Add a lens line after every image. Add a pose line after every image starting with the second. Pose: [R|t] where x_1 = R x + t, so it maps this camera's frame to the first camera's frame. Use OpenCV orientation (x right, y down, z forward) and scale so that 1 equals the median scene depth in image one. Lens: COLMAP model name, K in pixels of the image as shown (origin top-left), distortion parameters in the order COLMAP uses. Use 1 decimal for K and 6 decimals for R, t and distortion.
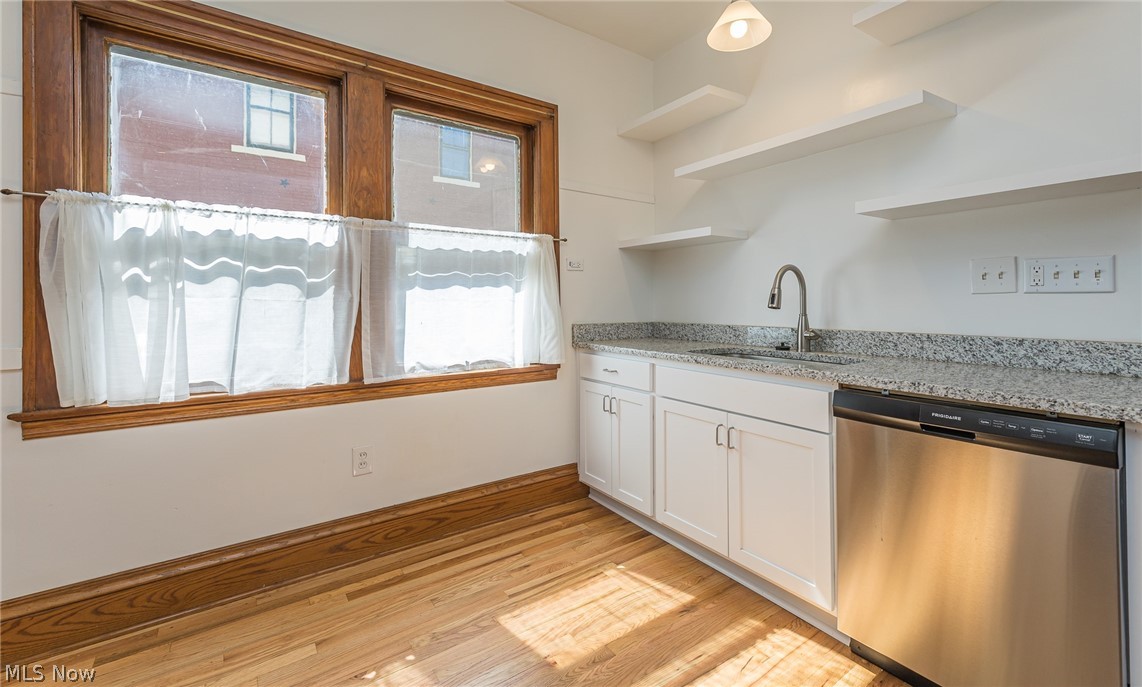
lens RADIAL K [[466.1, 0, 570.2], [0, 466.1, 299.5], [0, 0, 1]] dist [-0.000023, -0.000022]
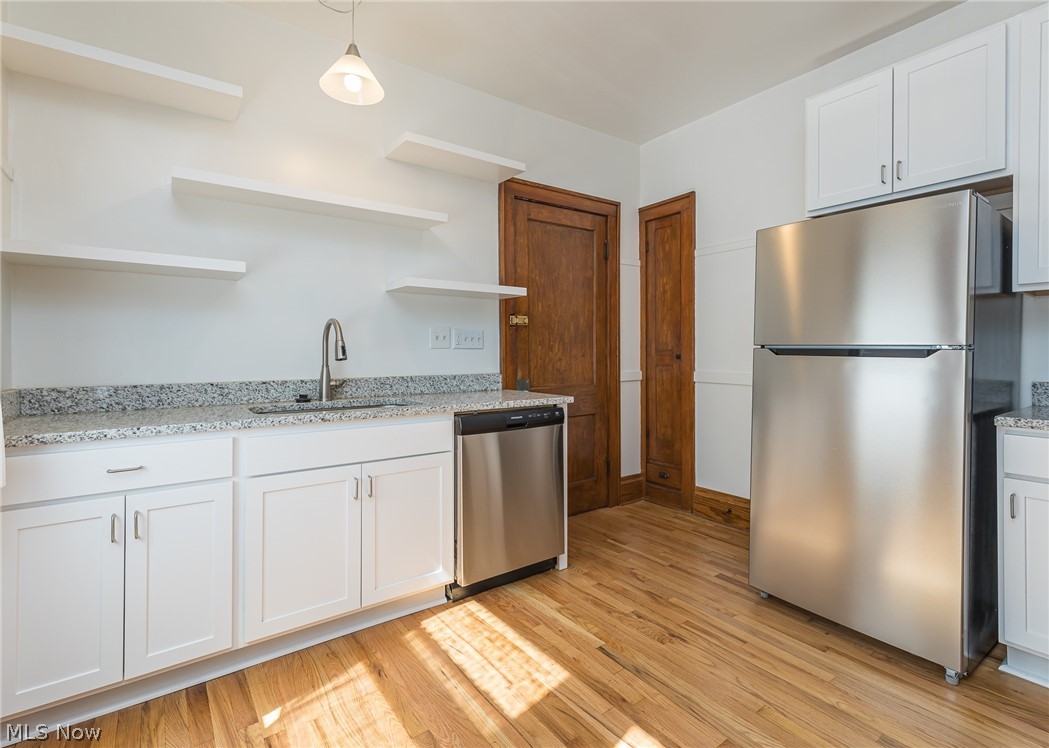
lens RADIAL K [[494.6, 0, 520.7], [0, 494.6, 352.1], [0, 0, 1]] dist [0.001194, 0.000126]
pose [[-0.021562, 0.002413, 0.999765, -0.754211], [-0.005914, 0.999979, -0.002541, 0.001764], [-0.999750, -0.005967, -0.021548, 0.695530]]
